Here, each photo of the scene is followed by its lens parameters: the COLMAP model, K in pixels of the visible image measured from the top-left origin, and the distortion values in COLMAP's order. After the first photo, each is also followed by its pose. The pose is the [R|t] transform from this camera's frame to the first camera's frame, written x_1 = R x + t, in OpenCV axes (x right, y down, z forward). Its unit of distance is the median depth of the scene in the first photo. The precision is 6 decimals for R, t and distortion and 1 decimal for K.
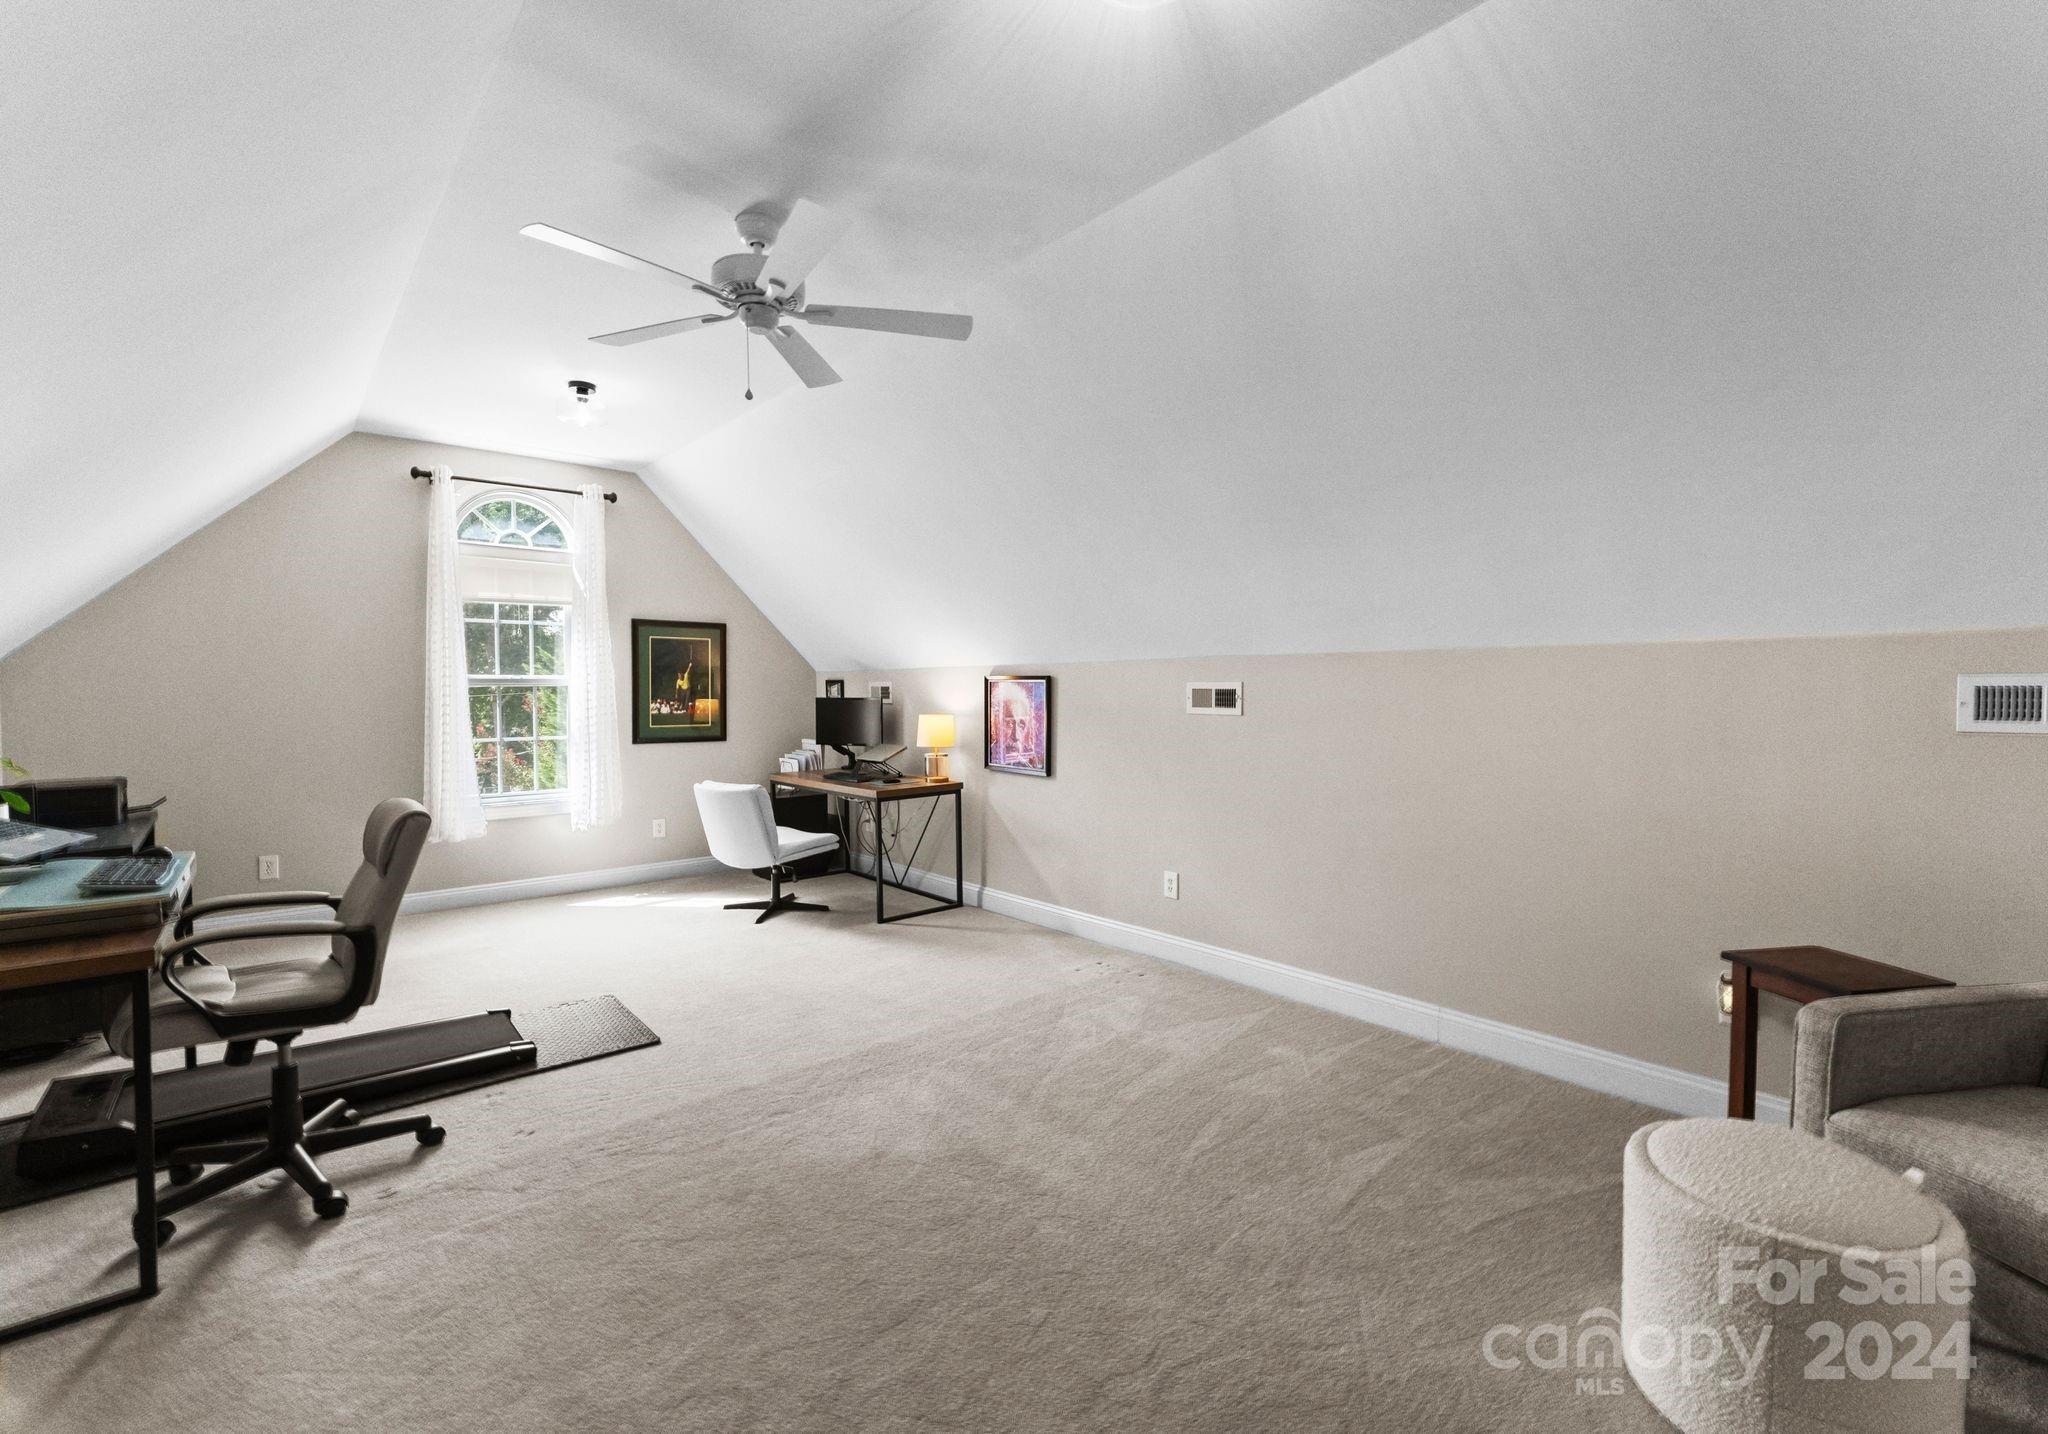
lens RADIAL K [[900.0, 0, 1014.5], [0, 900.0, 693.7], [0, 0, 1]] dist [0.000984, -0.000654]
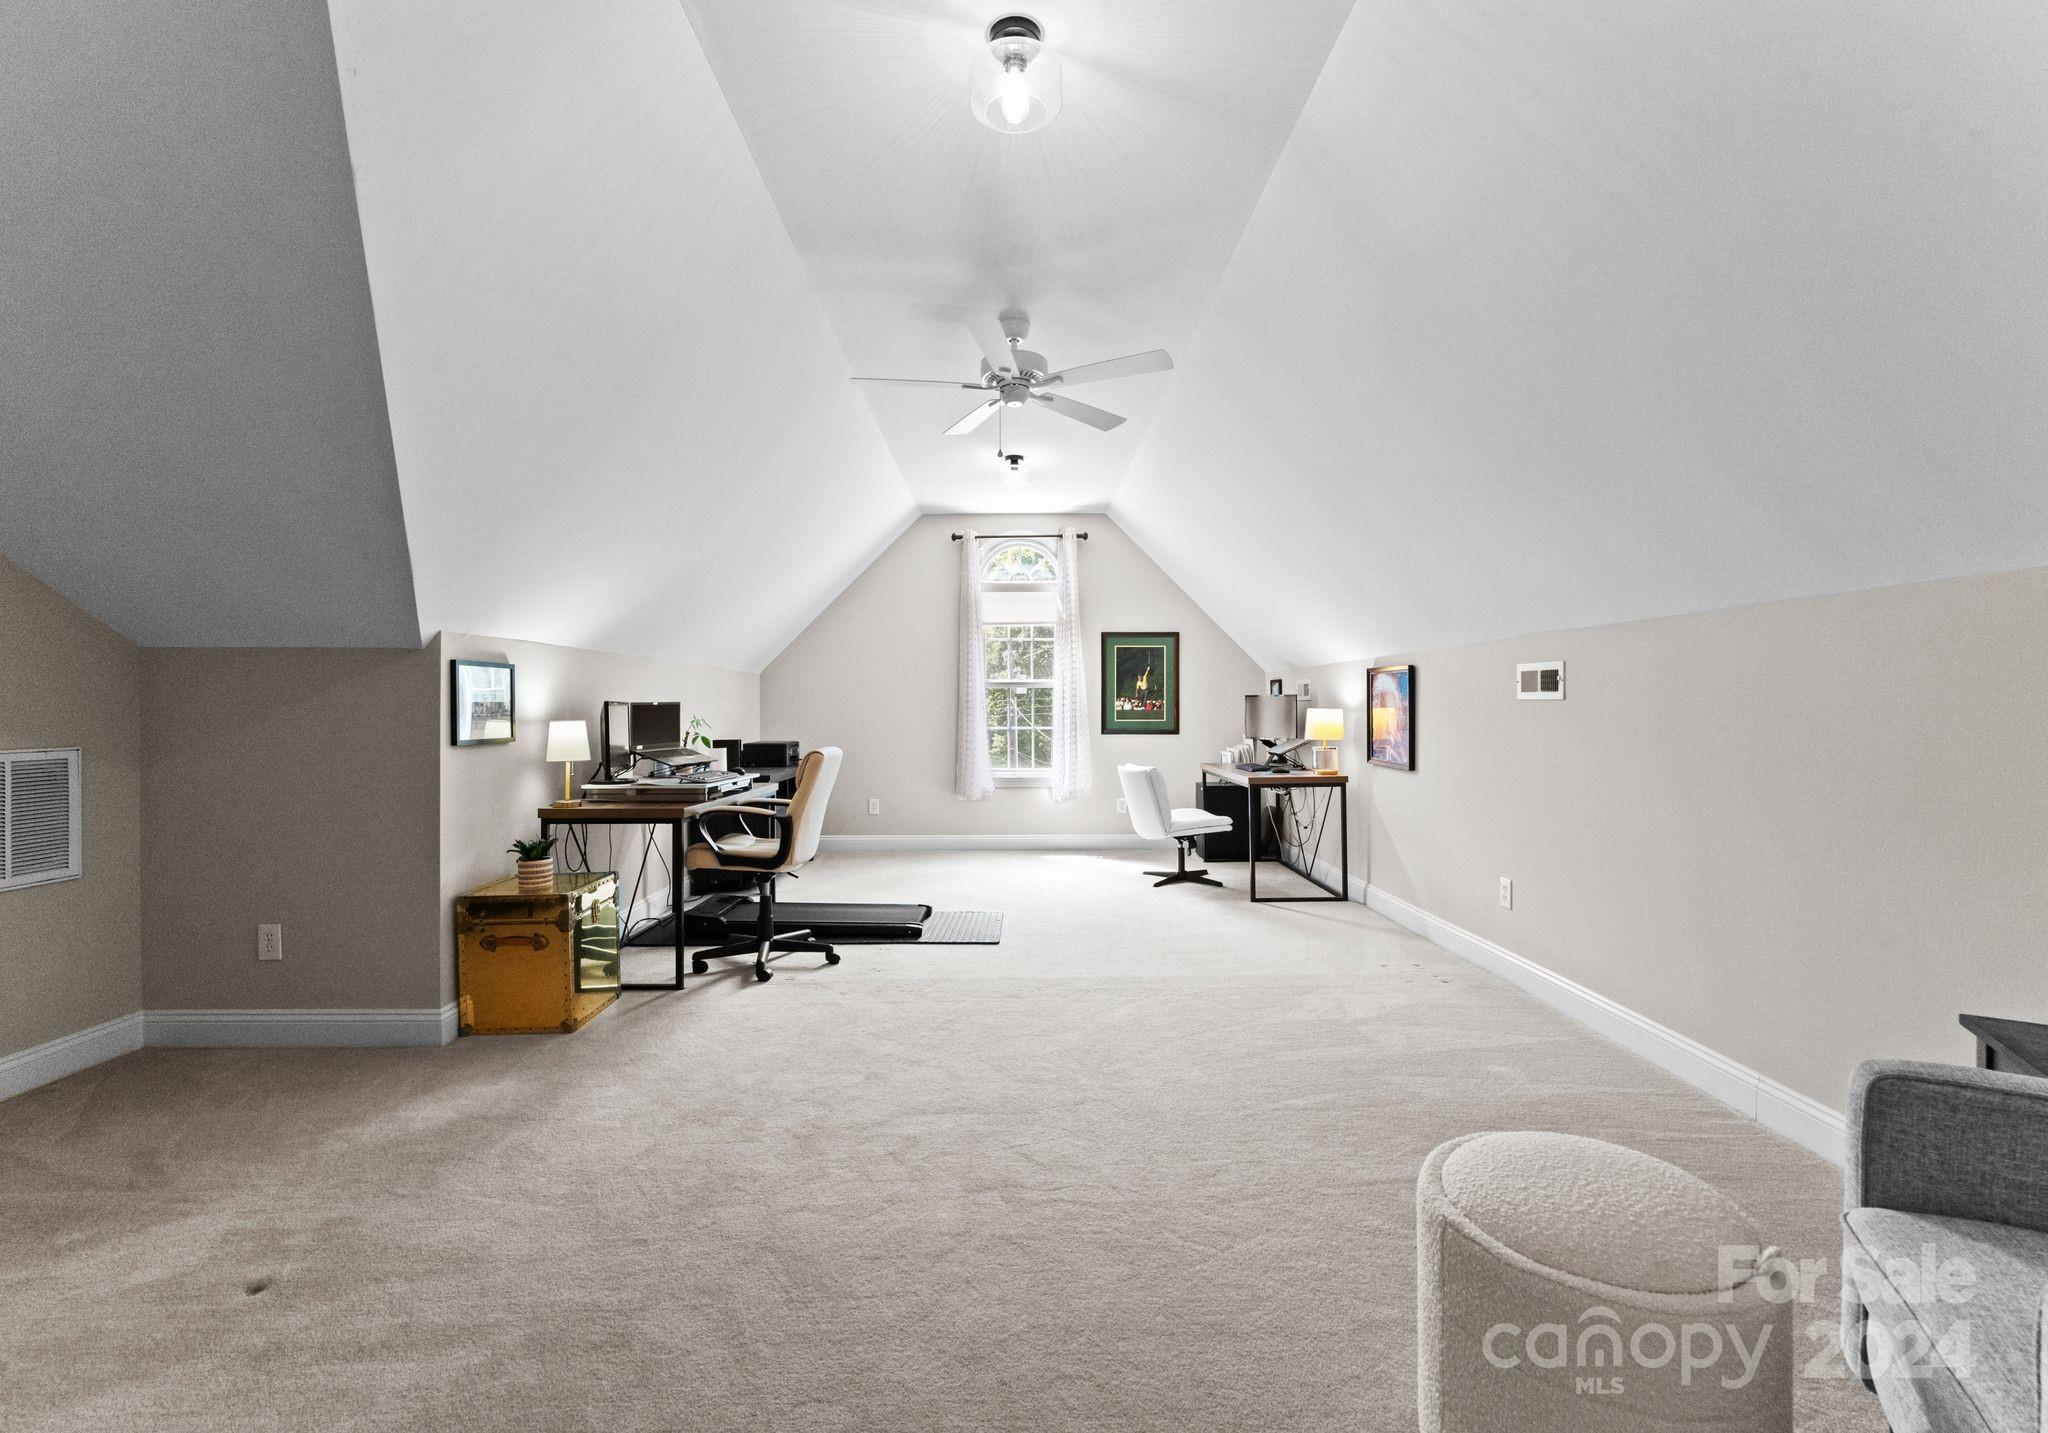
lens RADIAL K [[900.0, 0, 1014.5], [0, 900.0, 693.2], [0, 0, 1]] dist [0.000984, -0.000654]
pose [[0.750645, -0.013128, -0.660575, 0.342612], [0.000354, 0.999810, -0.019468, 0.027616], [0.660706, 0.014380, 0.750507, 0.005796]]
